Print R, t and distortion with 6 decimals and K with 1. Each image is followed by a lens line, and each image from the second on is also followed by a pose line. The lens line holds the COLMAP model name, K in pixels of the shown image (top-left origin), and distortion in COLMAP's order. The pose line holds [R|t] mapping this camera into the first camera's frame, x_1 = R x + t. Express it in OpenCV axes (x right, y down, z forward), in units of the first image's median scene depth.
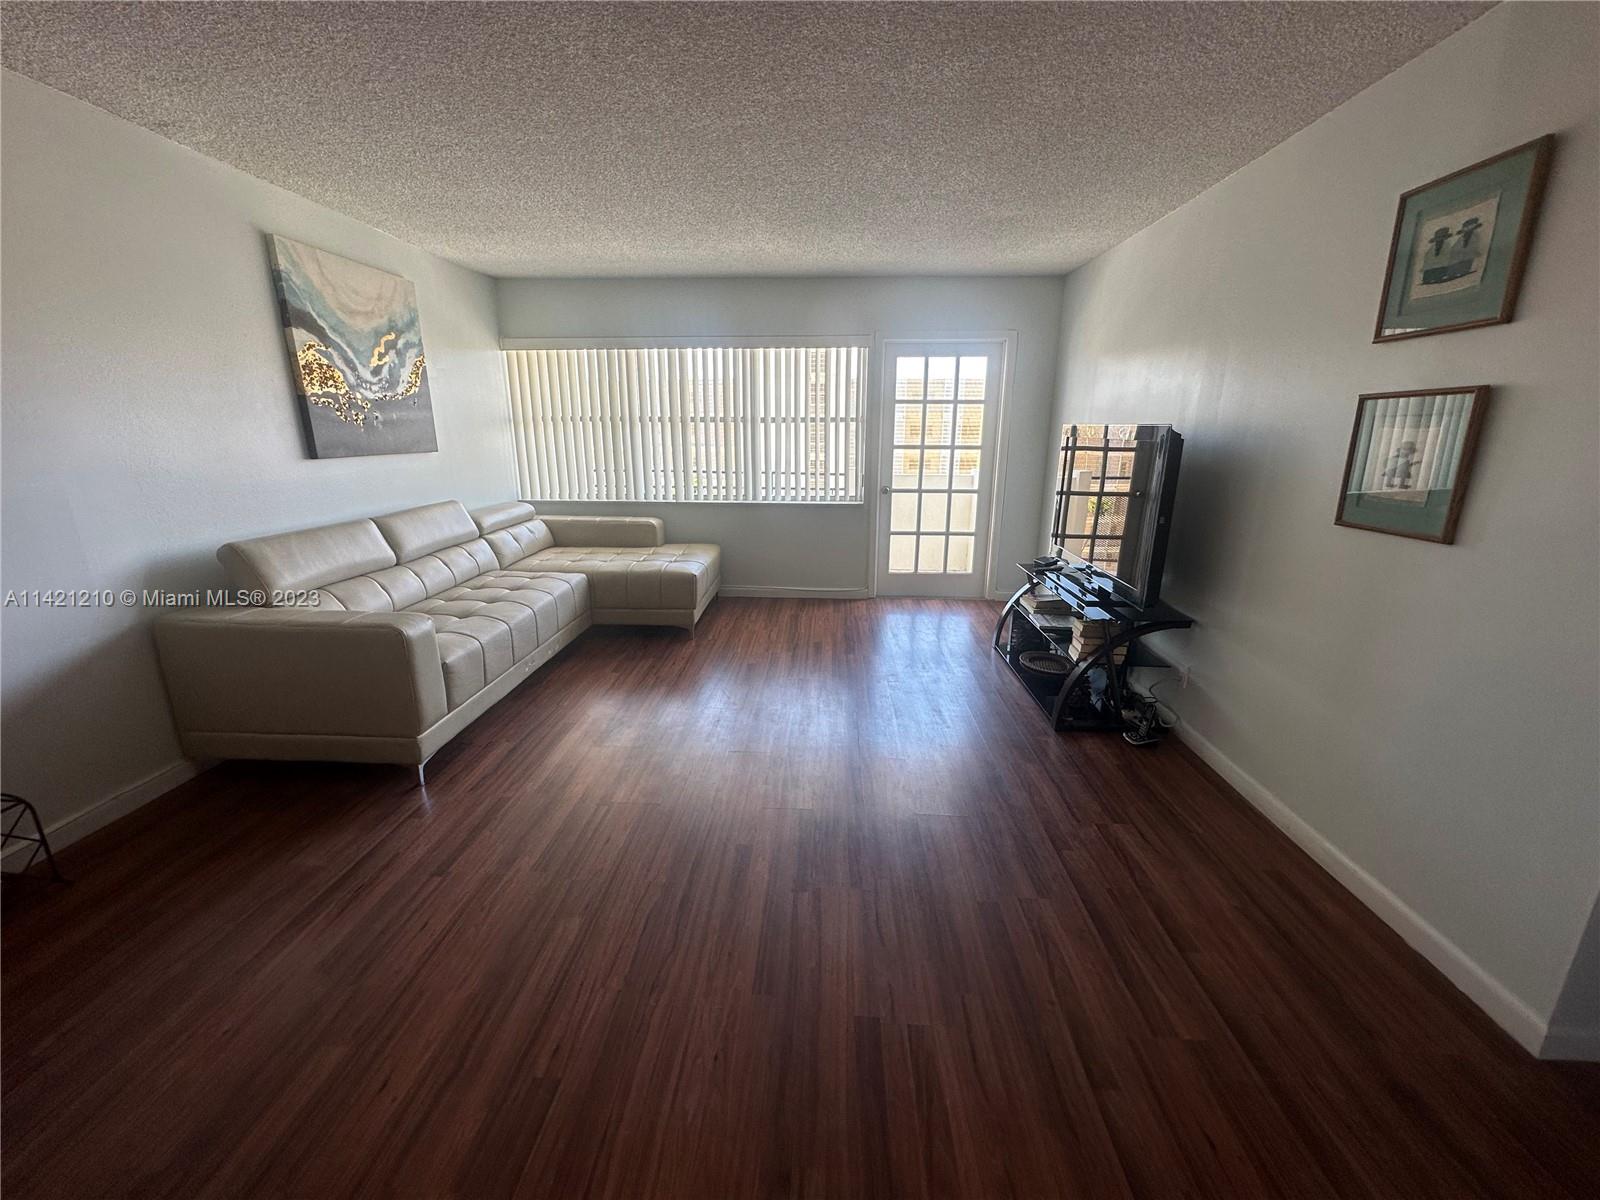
lens RADIAL K [[644.3, 0, 802.0], [0, 644.3, 596.2], [0, 0, 1]] dist [-0.000092, 0.001019]
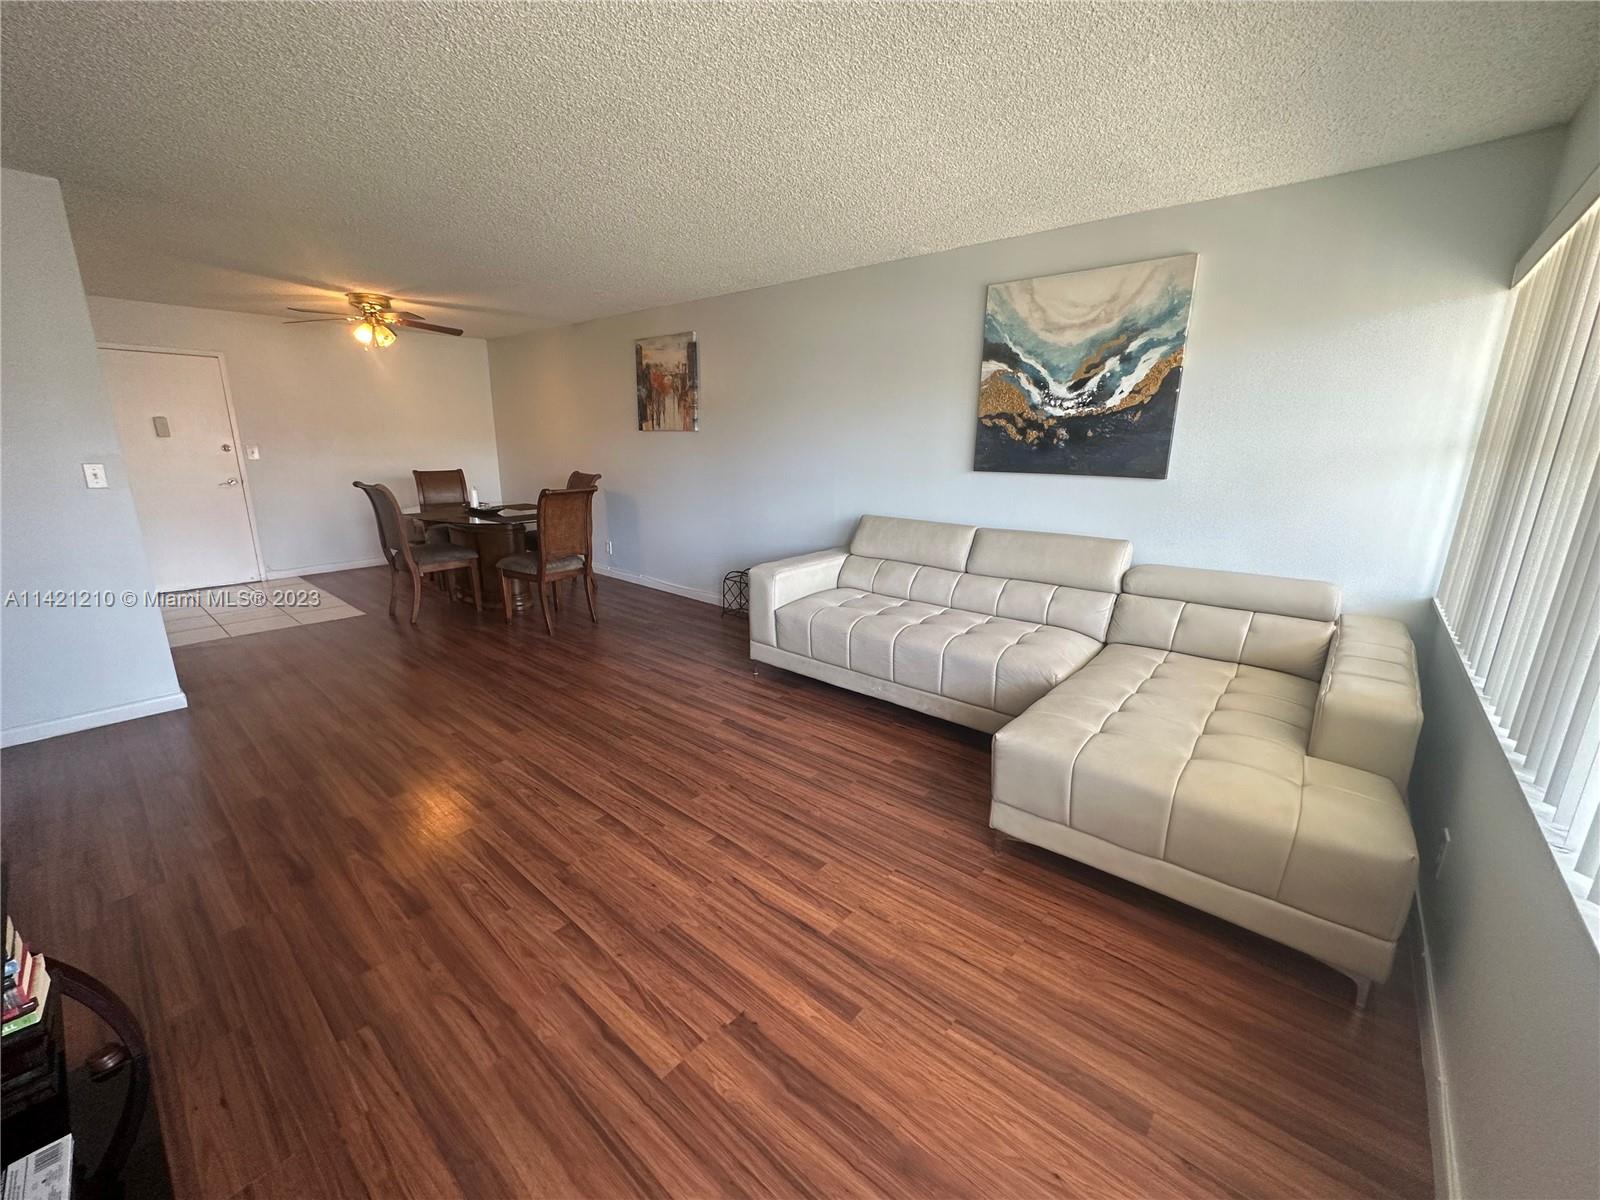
lens RADIAL K [[644.3, 0, 799.4], [0, 644.3, 601.1], [0, 0, 1]] dist [-0.000092, 0.001019]
pose [[-0.619498, 0.172473, -0.765817, 0.291569], [-0.217619, 0.899596, 0.378642, -0.279850], [0.754231, 0.401224, -0.519765, 1.091867]]
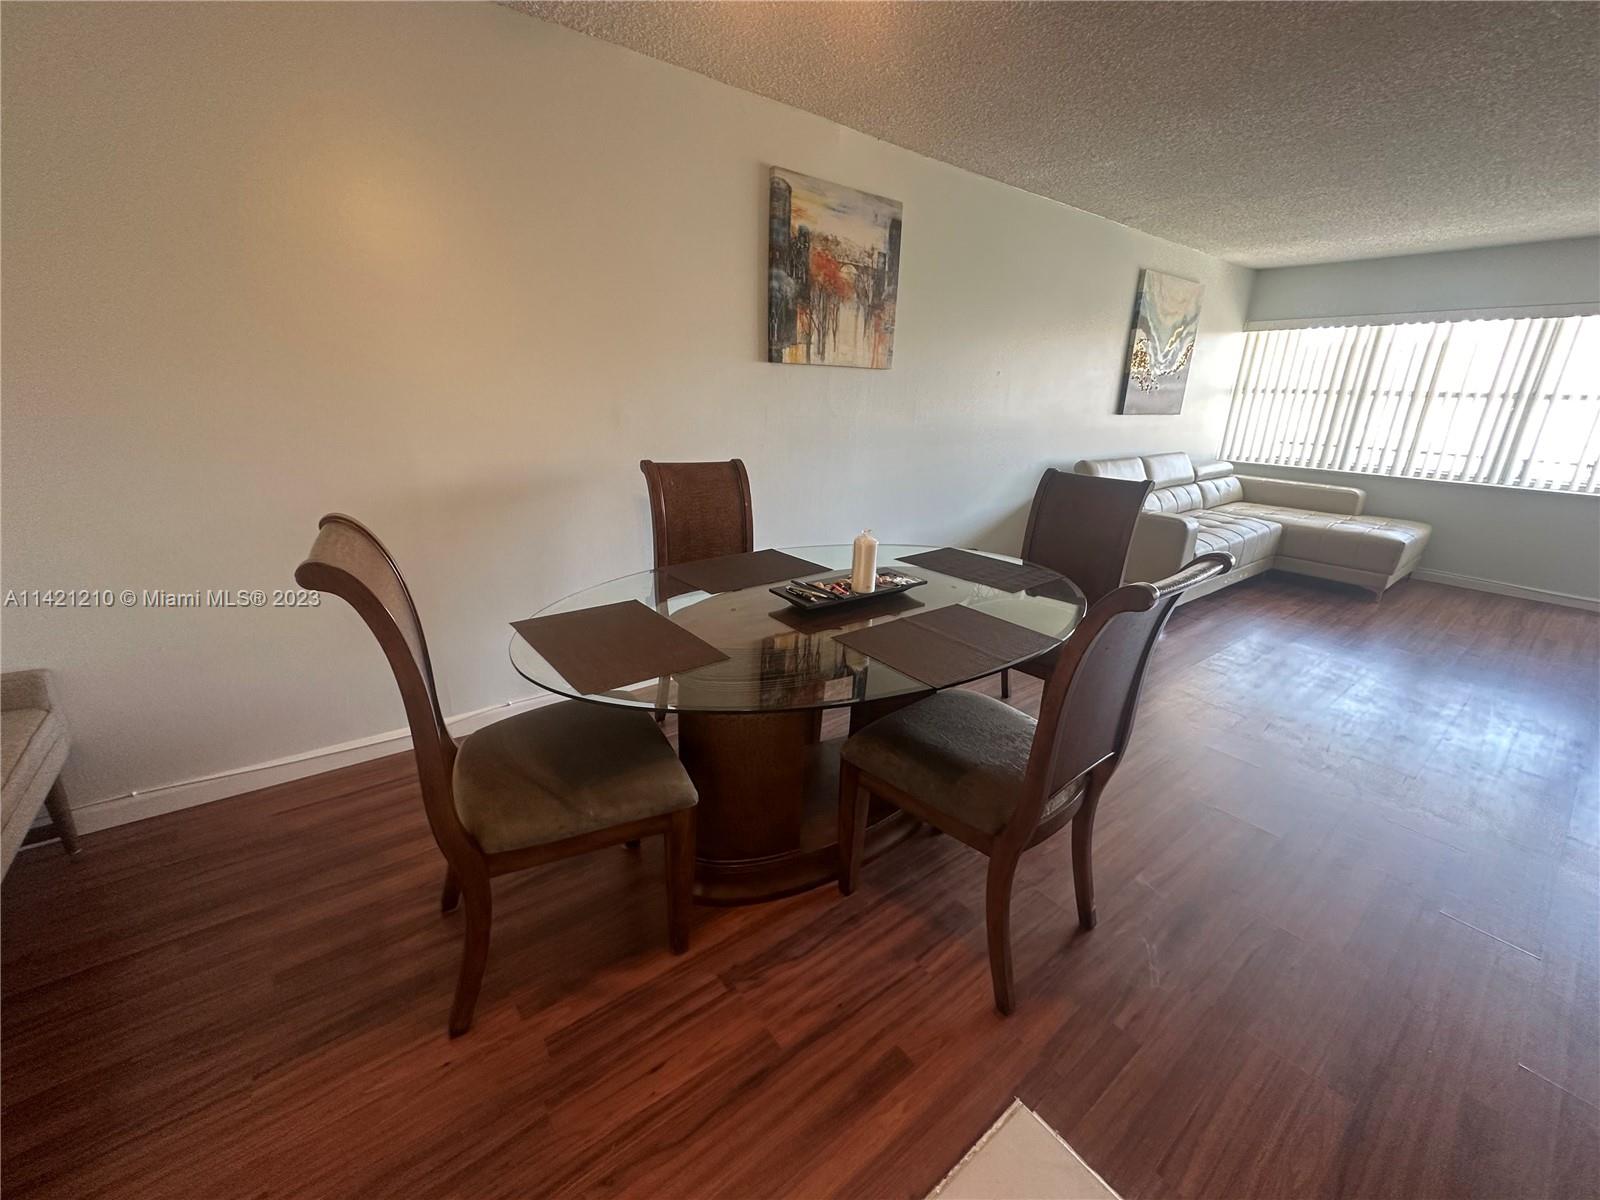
lens RADIAL K [[644.3, 0, 801.0], [0, 644.3, 597.3], [0, 0, 1]] dist [-0.000092, 0.001019]
pose [[0.652235, 0.251202, -0.715183, -0.030701], [-0.218929, 0.965712, 0.139538, 0.120763], [0.725713, 0.065563, 0.684867, -0.433530]]
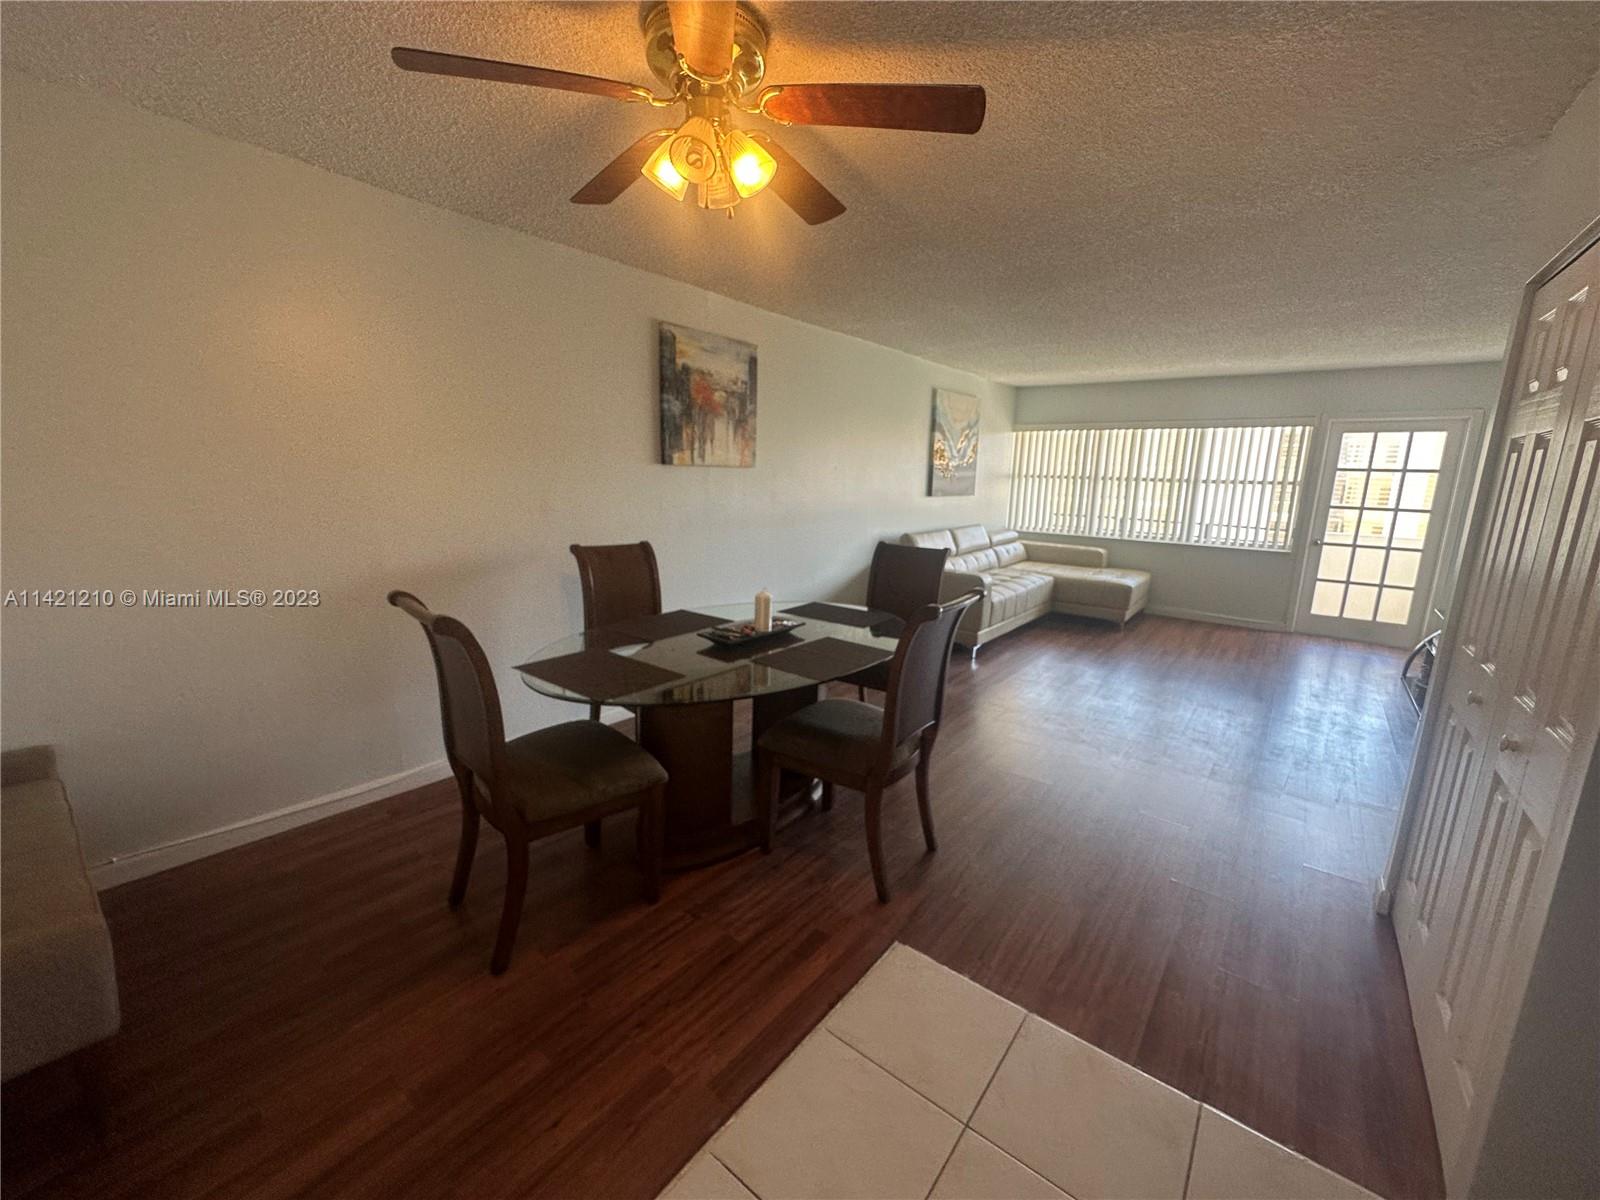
lens RADIAL K [[644.3, 0, 801.3], [0, 644.3, 595.7], [0, 0, 1]] dist [-0.000092, 0.001019]
pose [[0.812993, 0.130342, -0.567498, 0.054496], [-0.171265, 0.985040, -0.019111, 0.139273], [0.556517, 0.112729, 0.823153, -0.588120]]
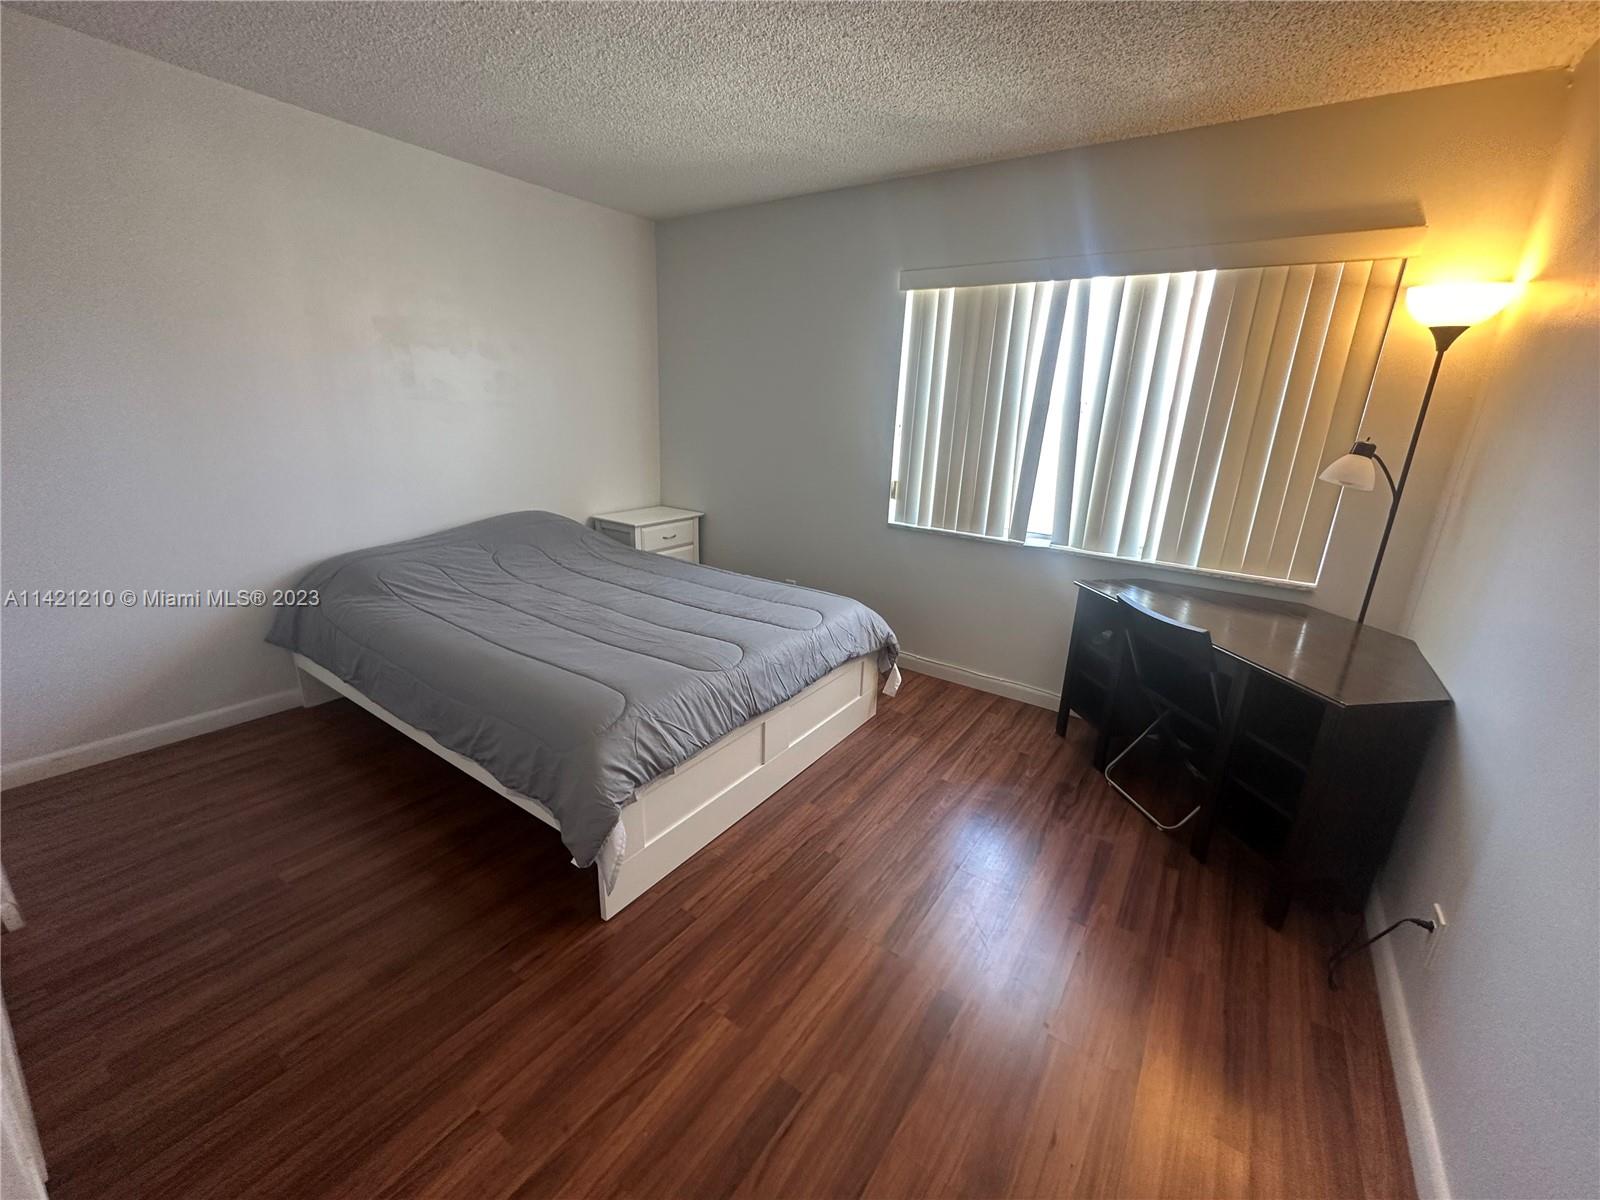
lens RADIAL K [[644.3, 0, 795.4], [0, 644.3, 607.9], [0, 0, 1]] dist [-0.000092, 0.001019]
pose [[0.843243, 0.181826, -0.505847, 0.276891], [-0.164522, 0.983193, 0.079152, -0.165780], [0.511737, 0.016478, 0.858984, 0.687566]]
